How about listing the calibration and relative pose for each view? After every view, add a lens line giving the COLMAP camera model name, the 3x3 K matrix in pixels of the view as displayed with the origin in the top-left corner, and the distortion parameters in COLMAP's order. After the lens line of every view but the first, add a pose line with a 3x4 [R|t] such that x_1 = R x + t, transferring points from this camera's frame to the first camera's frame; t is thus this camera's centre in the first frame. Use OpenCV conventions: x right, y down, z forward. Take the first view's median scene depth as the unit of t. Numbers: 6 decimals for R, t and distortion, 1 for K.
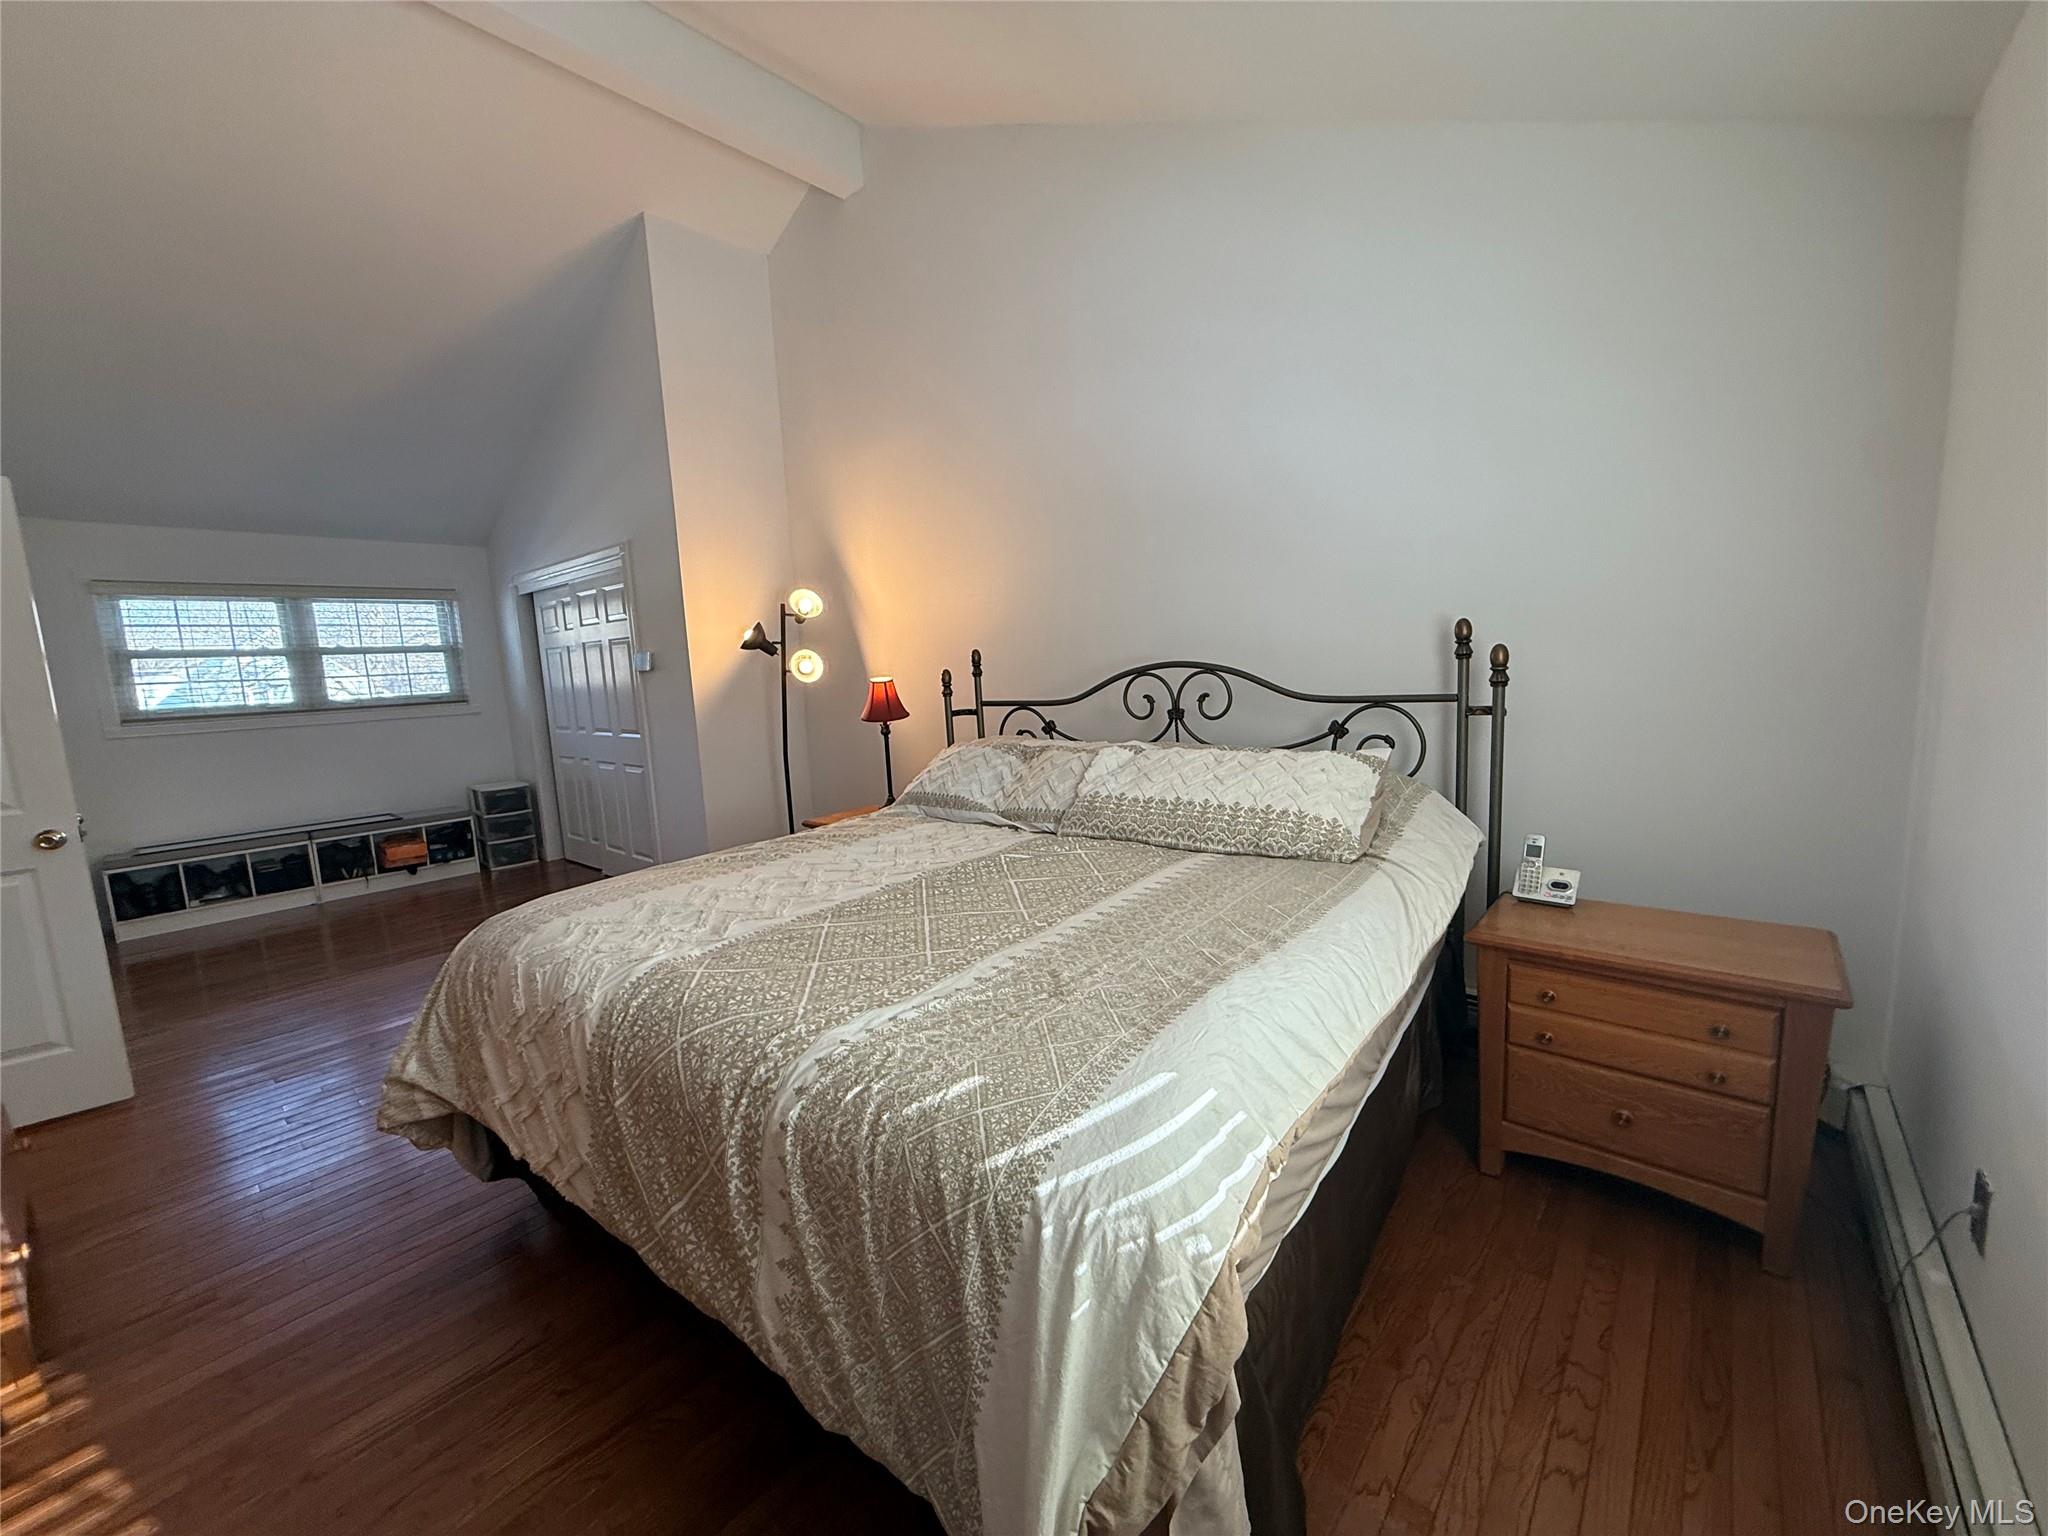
lens RADIAL K [[824.2, 0, 1018.8], [0, 824.2, 763.3], [0, 0, 1]] dist [-0.000806, -0.000216]
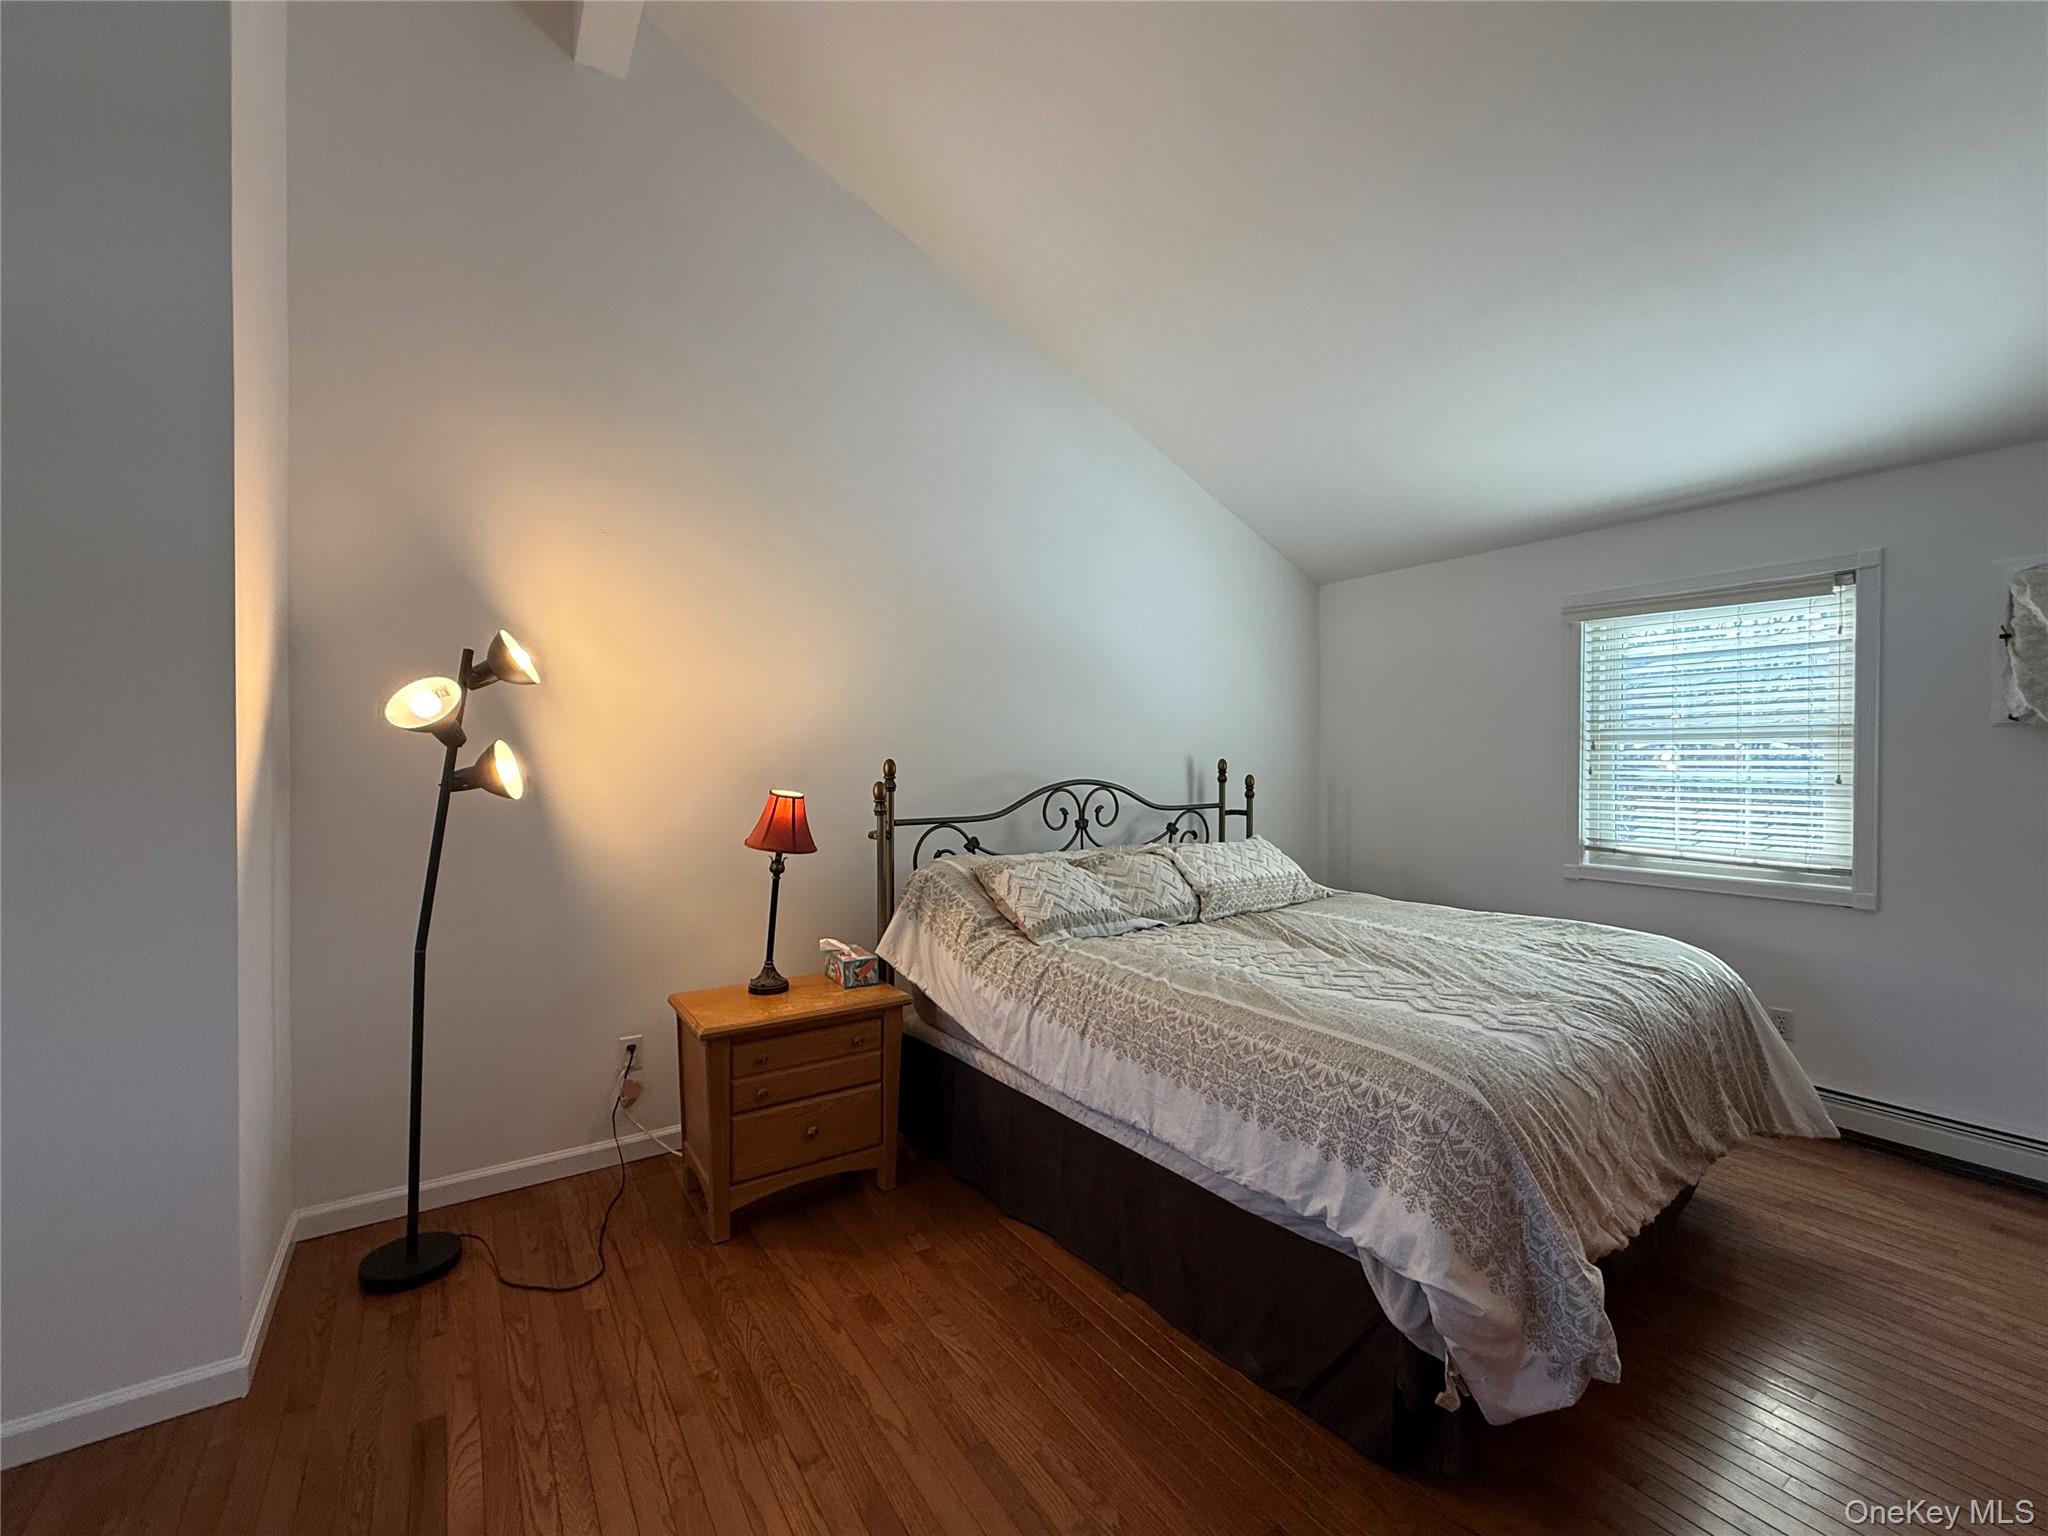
lens RADIAL K [[824.2, 0, 1018.8], [0, 824.2, 763.3], [0, 0, 1]] dist [-0.000806, -0.000216]
pose [[0.310379, 0.055427, 0.948996, -0.950229], [0.116397, 0.988571, -0.095807, -0.042907], [-0.943460, 0.140196, 0.300380, 0.718750]]
